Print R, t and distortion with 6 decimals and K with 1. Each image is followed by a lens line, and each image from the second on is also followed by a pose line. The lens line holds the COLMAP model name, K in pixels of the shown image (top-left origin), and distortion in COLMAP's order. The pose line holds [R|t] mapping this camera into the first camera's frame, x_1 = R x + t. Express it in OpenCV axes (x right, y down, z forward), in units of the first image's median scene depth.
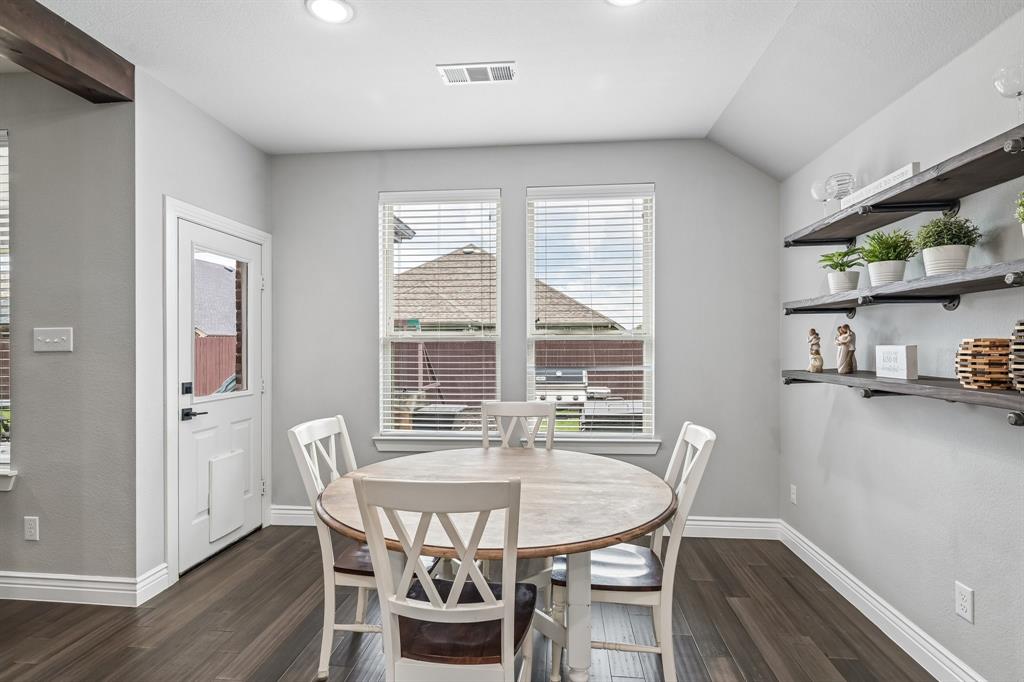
lens RADIAL K [[514.0, 0, 520.8], [0, 514.0, 341.0], [0, 0, 1]] dist [0.004903, 0.001236]
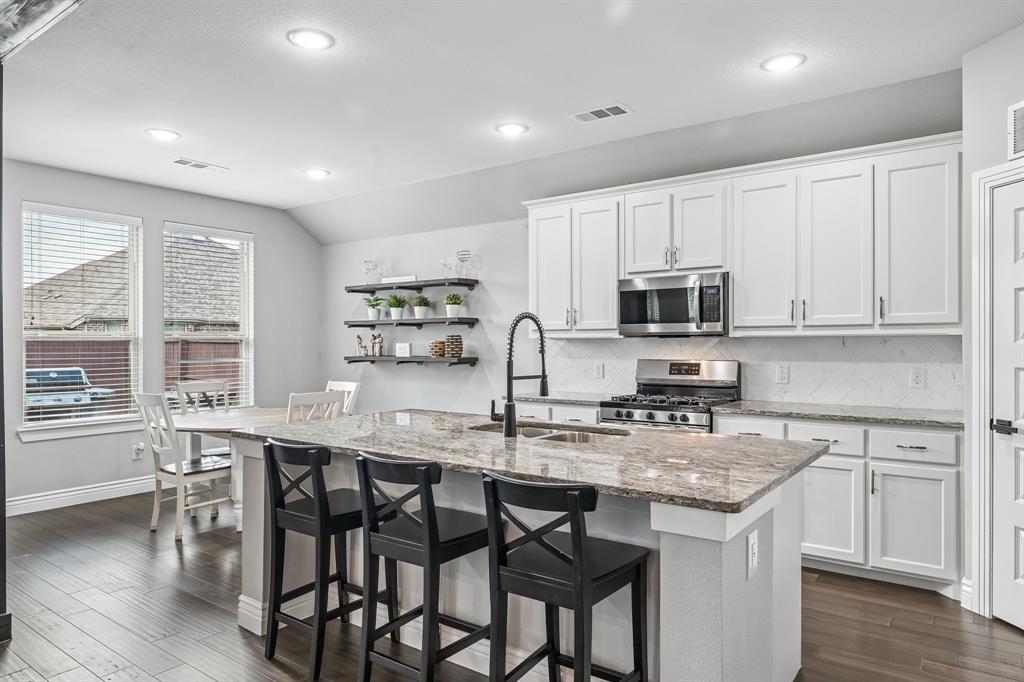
lens RADIAL K [[646.8, 0, 508.6], [0, 646.8, 344.1], [0, 0, 1]] dist [-0.009359, 0.002246]
pose [[0.532382, 0.001273, 0.846504, -1.205858], [-0.005596, 0.999982, 0.002016, 0.002277], [-0.846486, -0.005810, 0.532379, -0.795416]]
